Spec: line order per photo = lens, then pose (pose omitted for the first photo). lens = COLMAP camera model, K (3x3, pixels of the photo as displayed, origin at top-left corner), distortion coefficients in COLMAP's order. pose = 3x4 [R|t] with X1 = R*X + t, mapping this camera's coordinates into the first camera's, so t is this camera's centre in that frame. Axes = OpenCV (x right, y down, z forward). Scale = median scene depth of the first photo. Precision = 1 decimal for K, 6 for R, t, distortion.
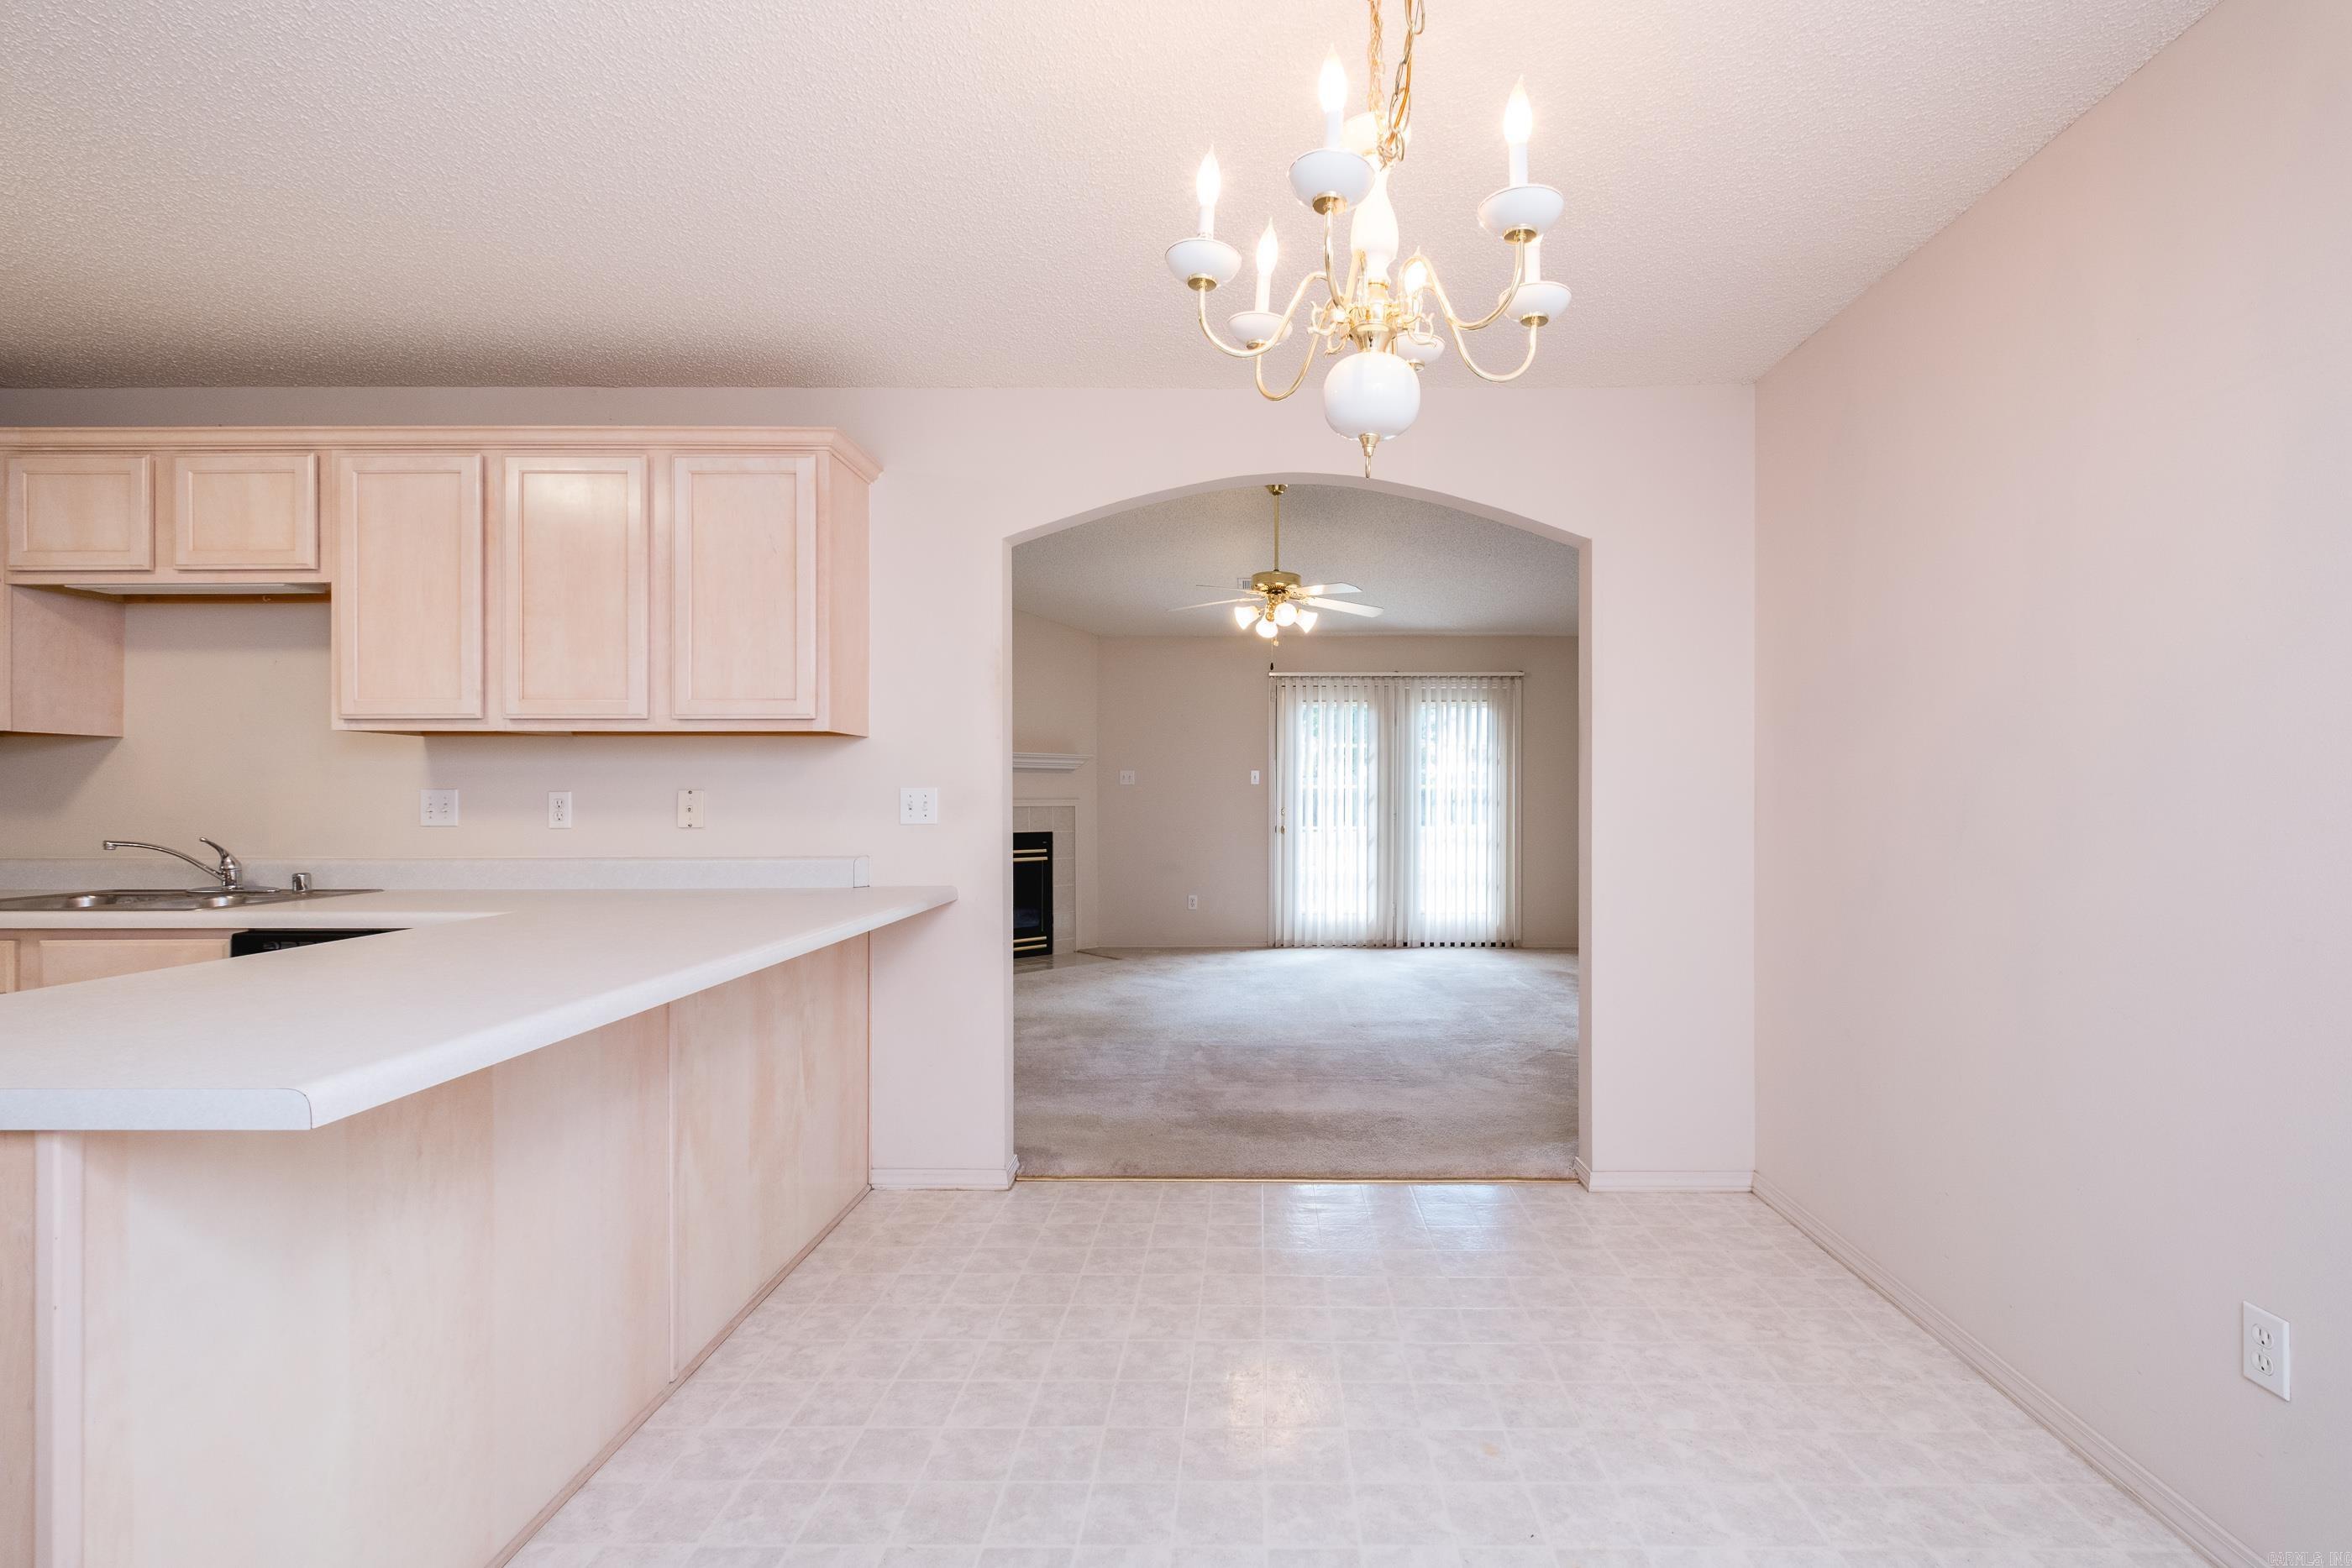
lens RADIAL K [[1020.6, 0, 1256.9], [0, 1020.6, 791.3], [0, 0, 1]] dist [0.001740, -0.000742]
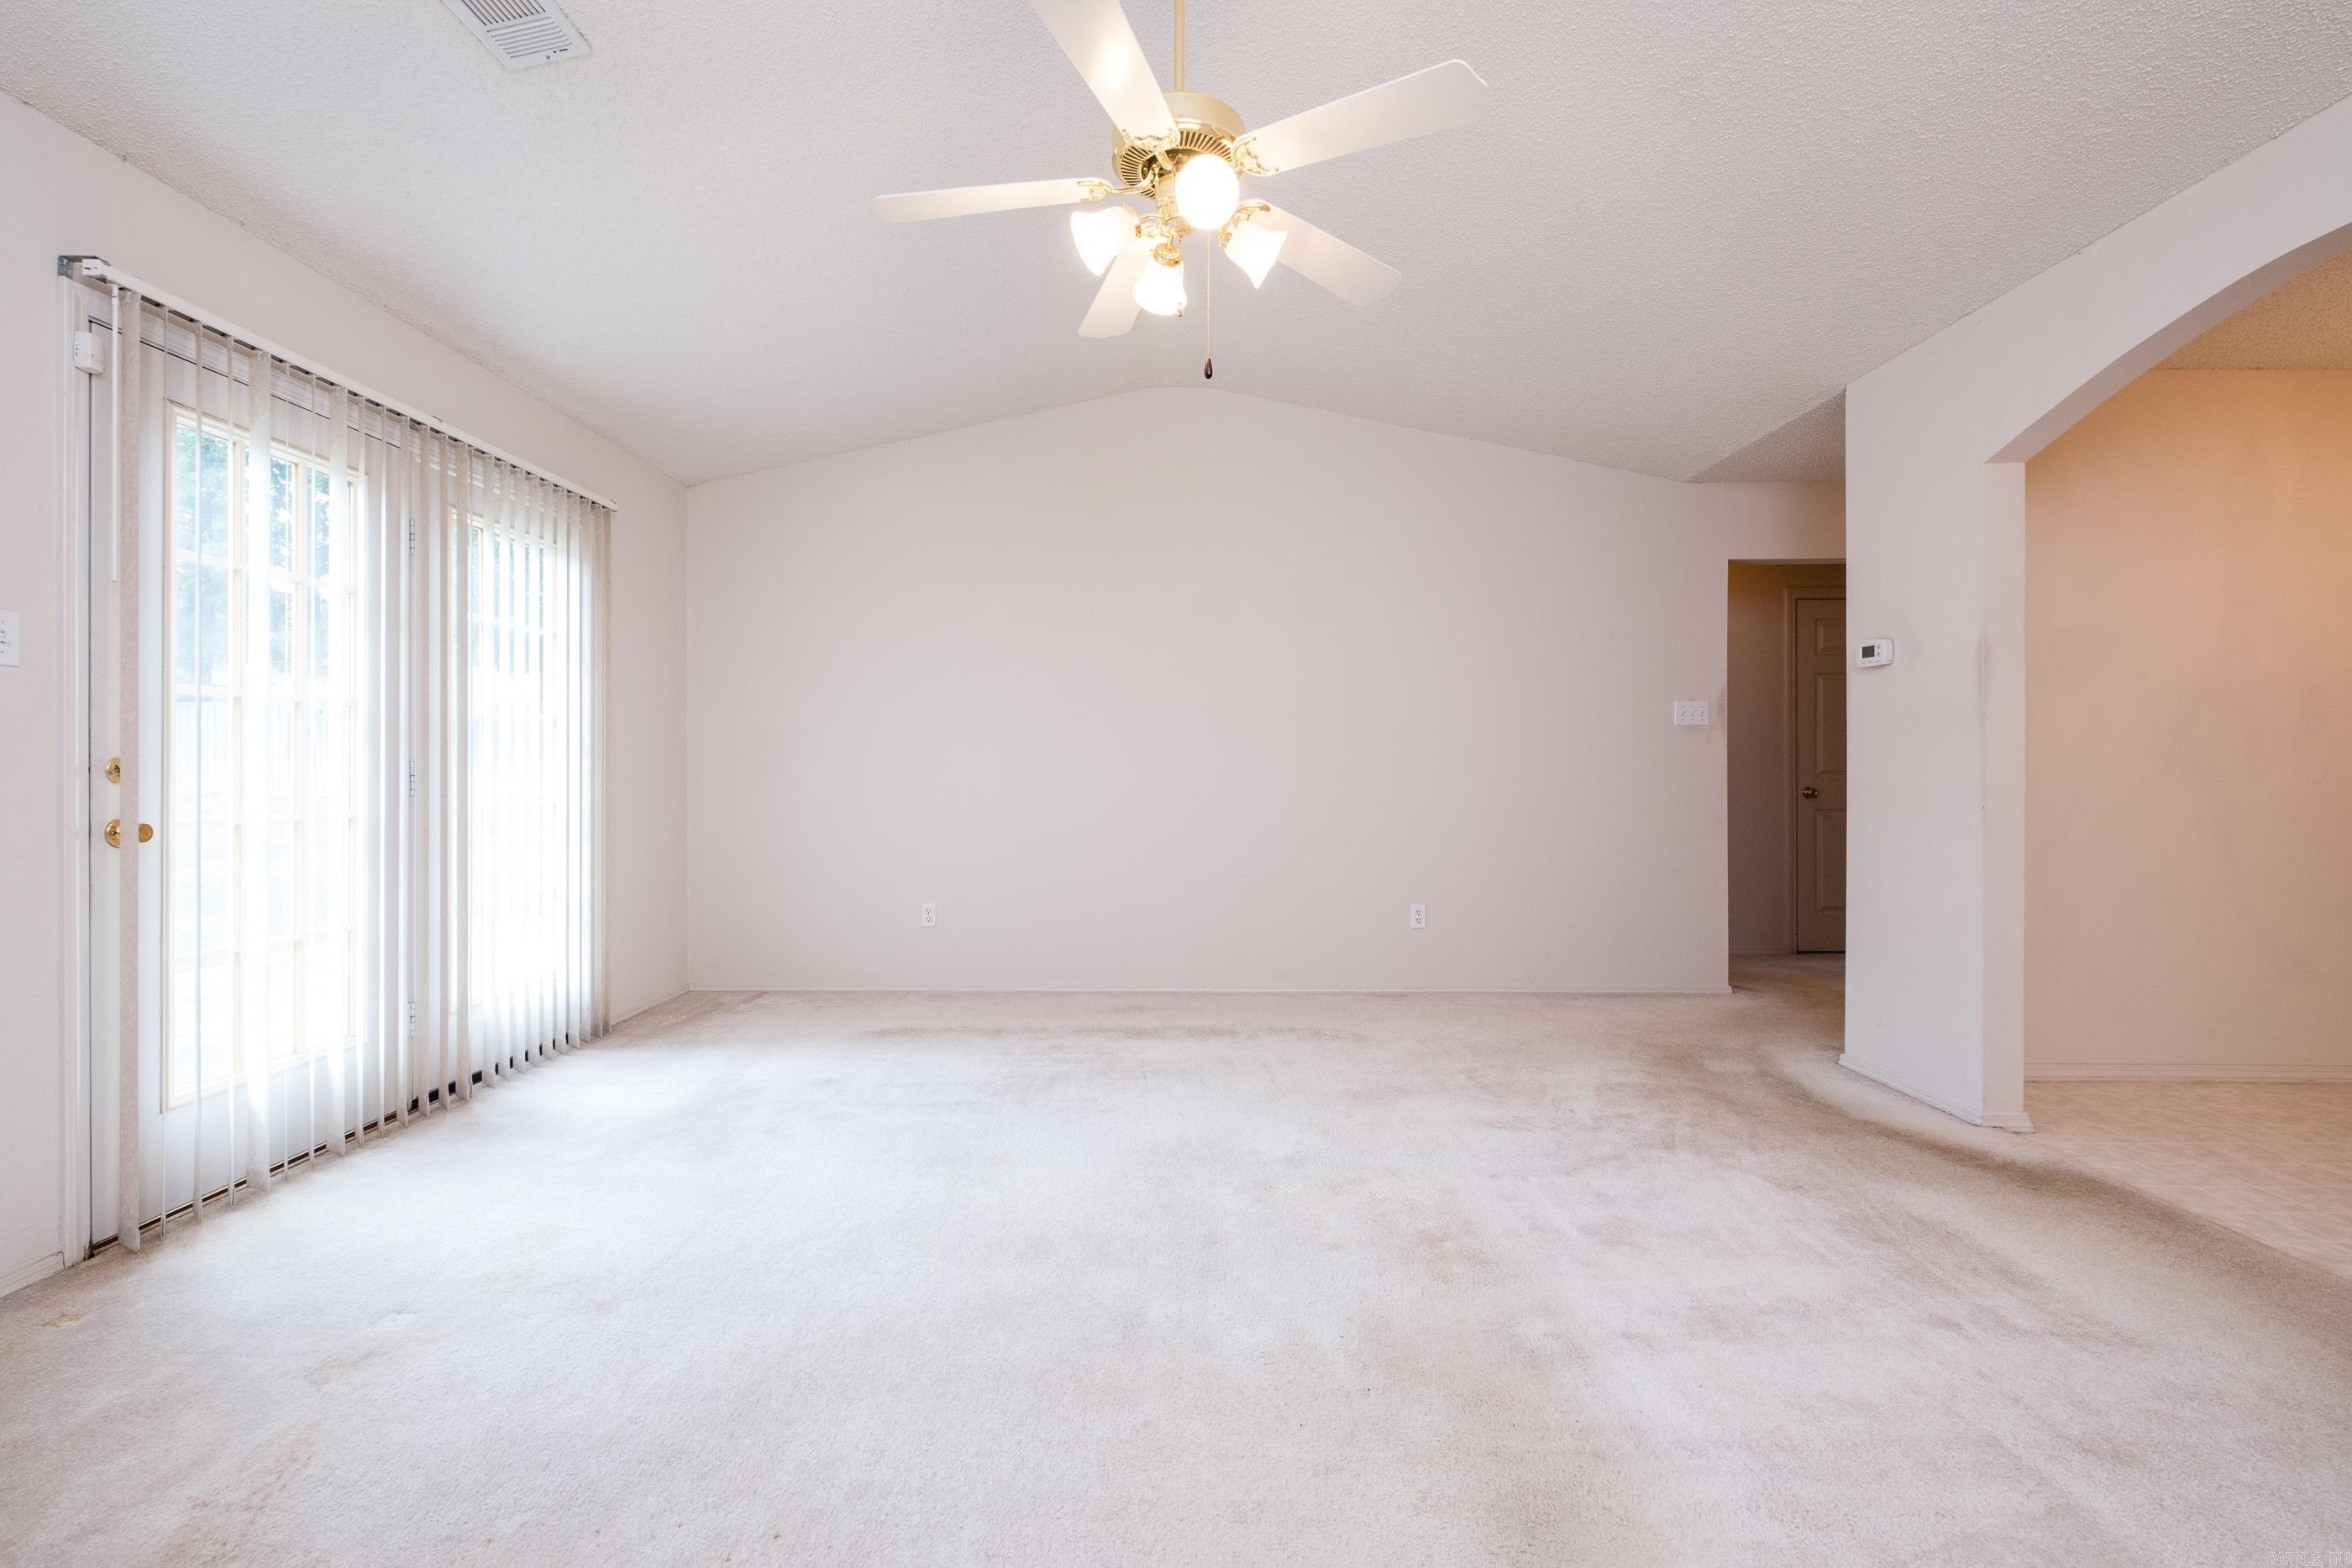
lens RADIAL K [[1010.4, 0, 1186.3], [0, 1010.4, 772.4], [0, 0, 1]] dist [0.008513, -0.007180]
pose [[0.003460, -0.002654, 0.999990, -0.438248], [-0.004521, 0.999986, 0.002670, 0.032653], [-0.999984, -0.004530, 0.003448, 1.209476]]
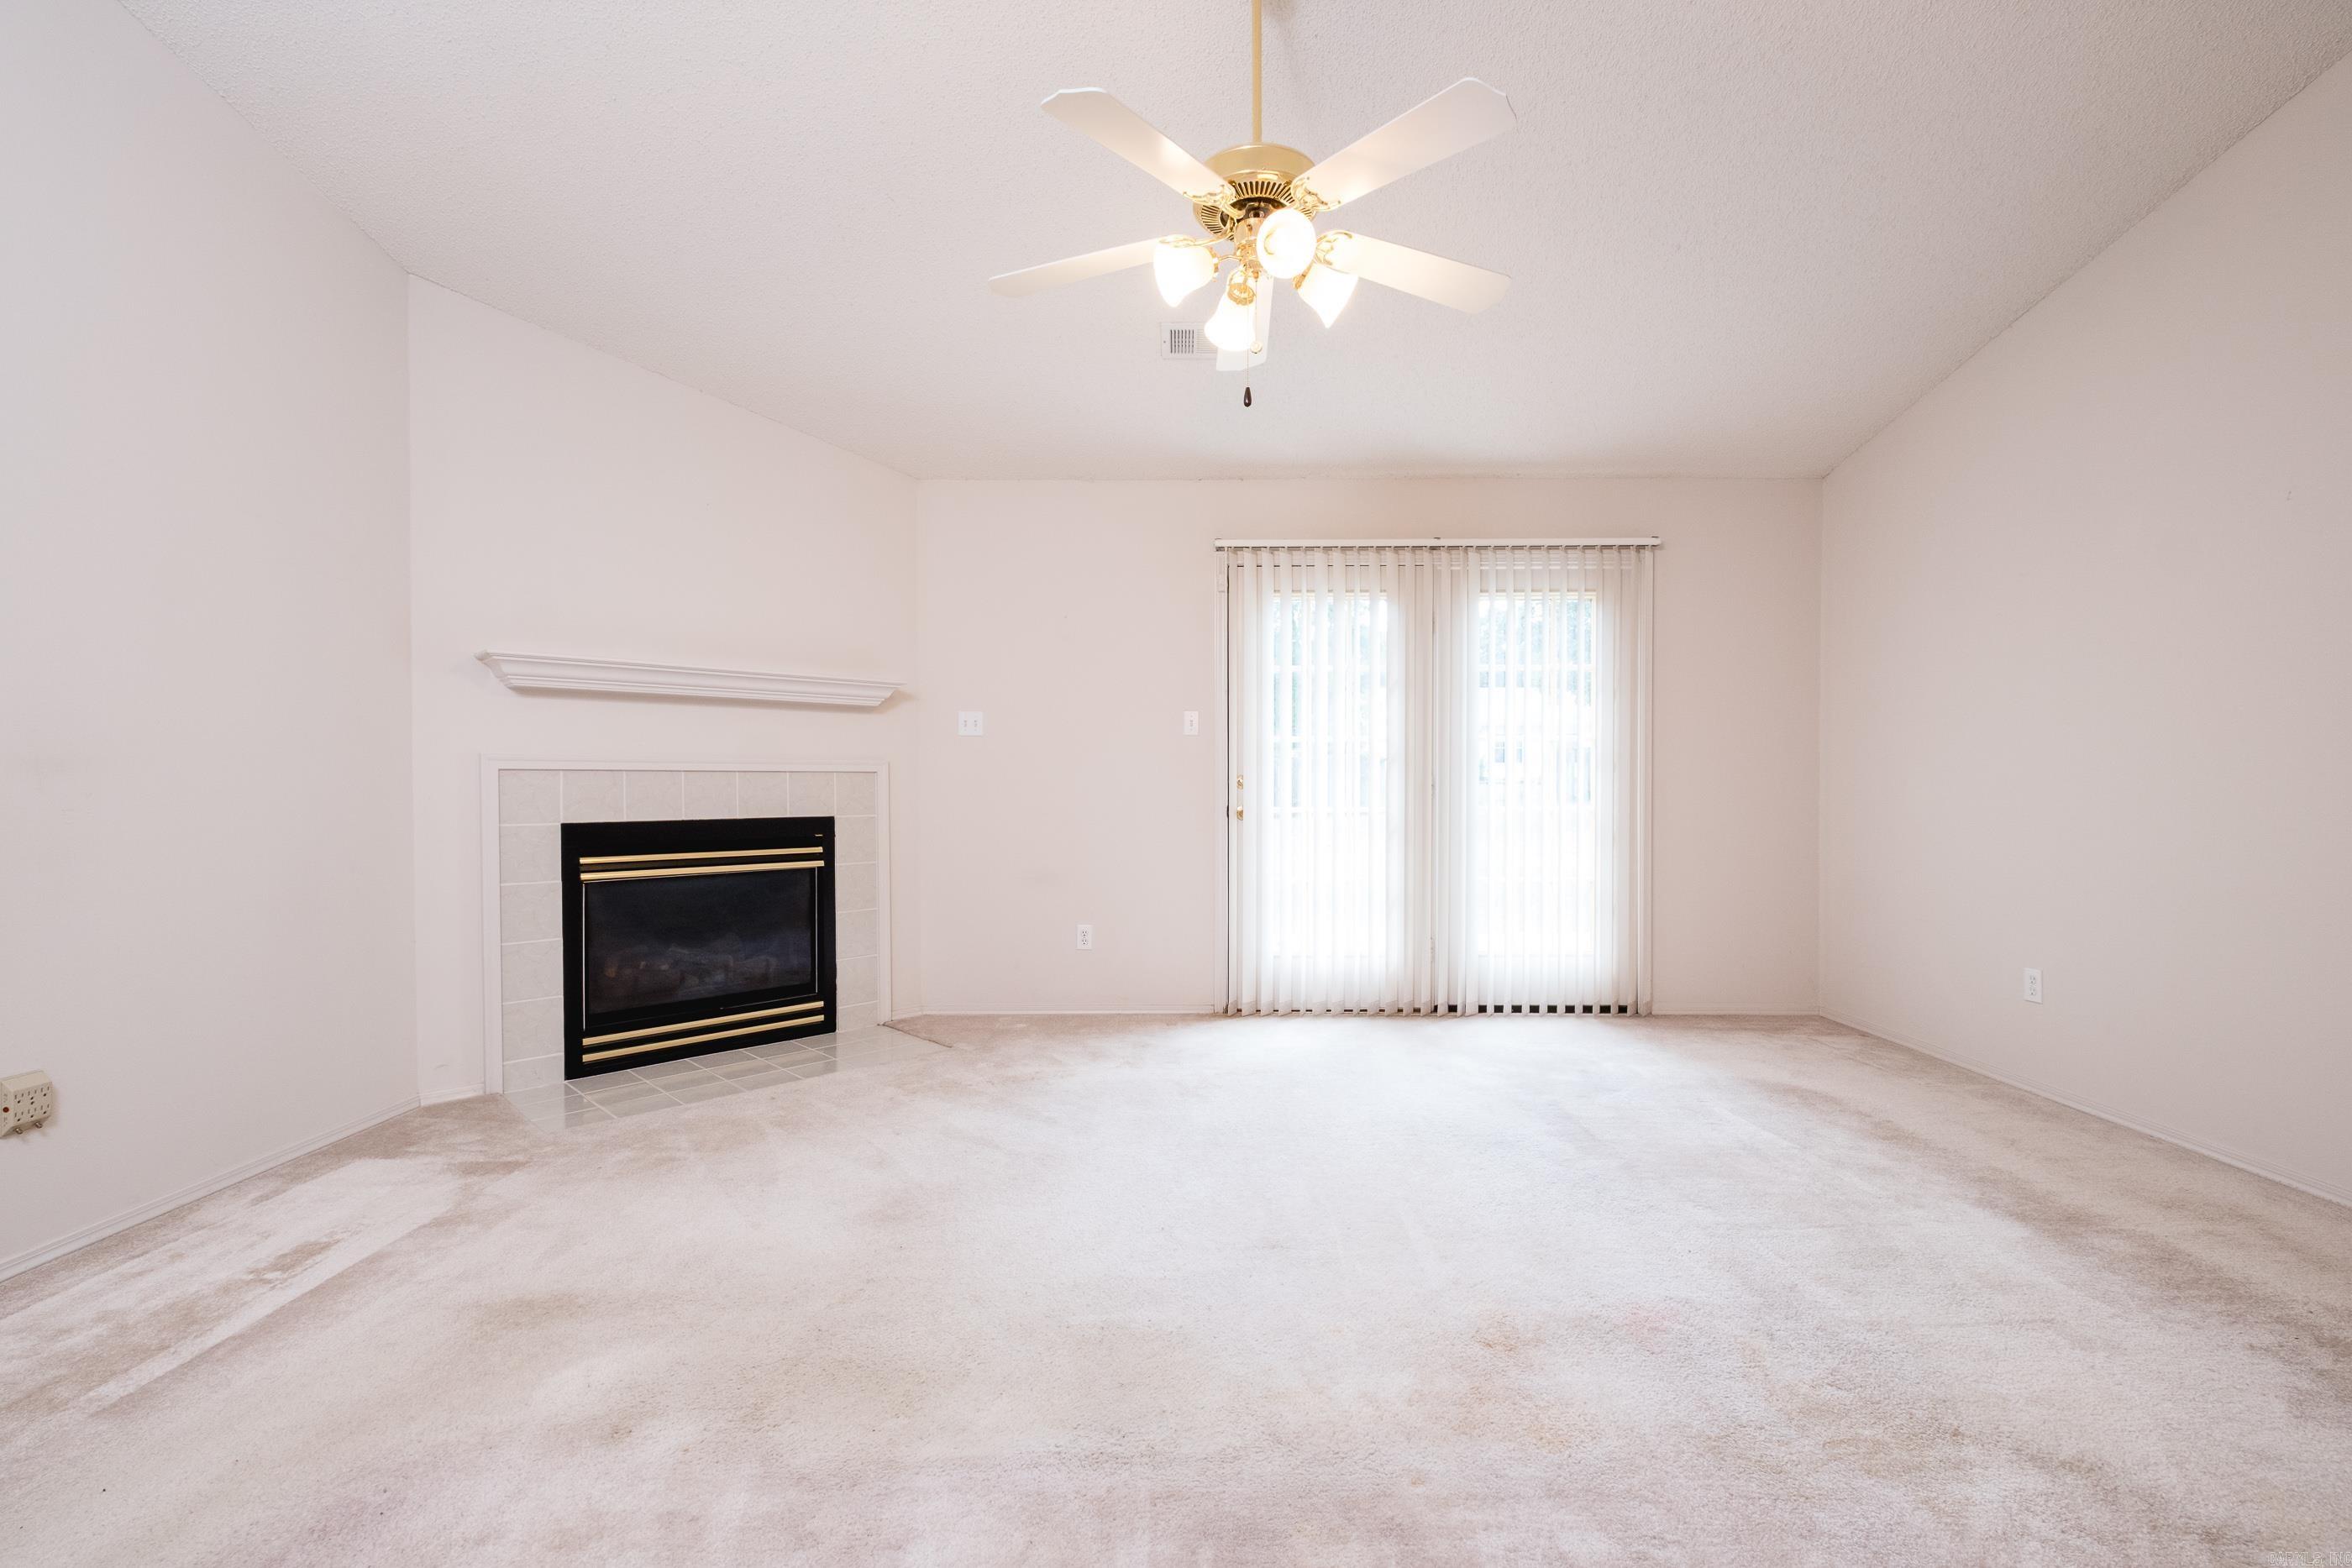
lens RADIAL K [[1031.3, 0, 1181.2], [0, 1031.3, 803.4], [0, 0, 1]] dist [0.000213, -0.000857]
pose [[0.999999, -0.001338, 0.000635, -0.014616], [0.001321, 0.999660, 0.026023, 0.029529], [-0.000670, -0.026022, 0.999661, 0.716916]]
